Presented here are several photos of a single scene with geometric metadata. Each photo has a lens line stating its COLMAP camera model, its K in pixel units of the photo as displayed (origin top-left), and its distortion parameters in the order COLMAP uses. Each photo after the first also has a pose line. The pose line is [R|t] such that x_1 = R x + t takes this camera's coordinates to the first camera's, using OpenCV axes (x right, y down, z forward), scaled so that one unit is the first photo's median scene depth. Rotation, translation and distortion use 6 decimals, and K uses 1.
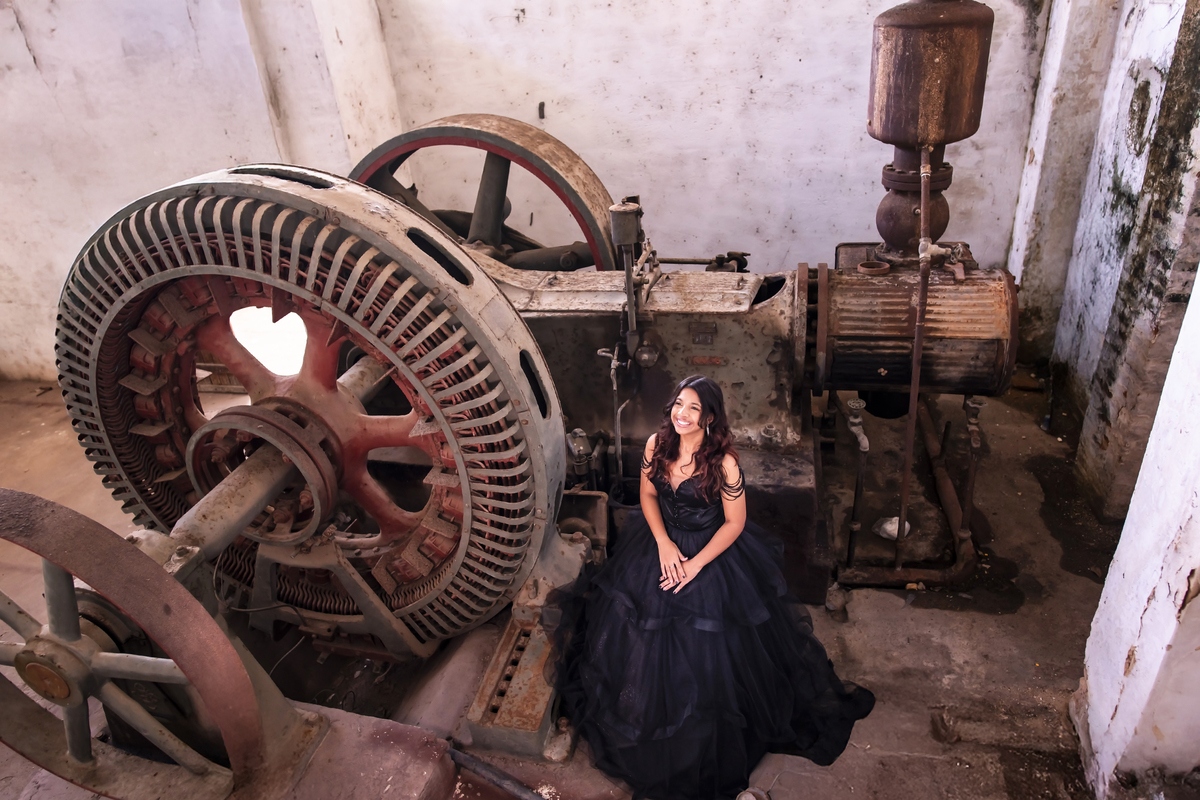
lens RADIAL K [[745.5, 0, 549.6], [0, 745.5, 369.4], [0, 0, 1]] dist [-0.034318, 0.003013]
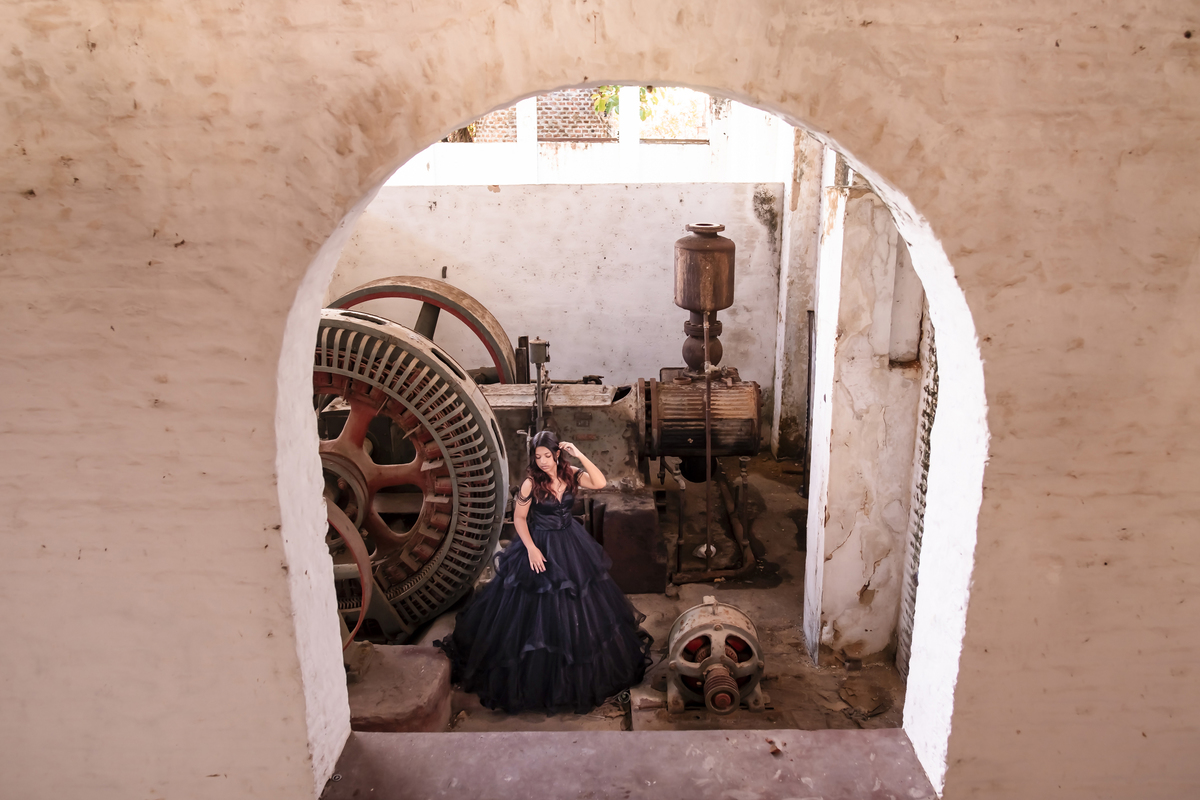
lens RADIAL K [[714.9, 0, 507.1], [0, 714.9, 344.5], [0, 0, 1]] dist [-0.031328, 0.001432]
pose [[0.988046, 0.027911, 0.151612, -0.197614], [0.005917, 0.975883, -0.218216, 0.130778], [-0.154046, 0.216505, 0.964052, -0.505028]]
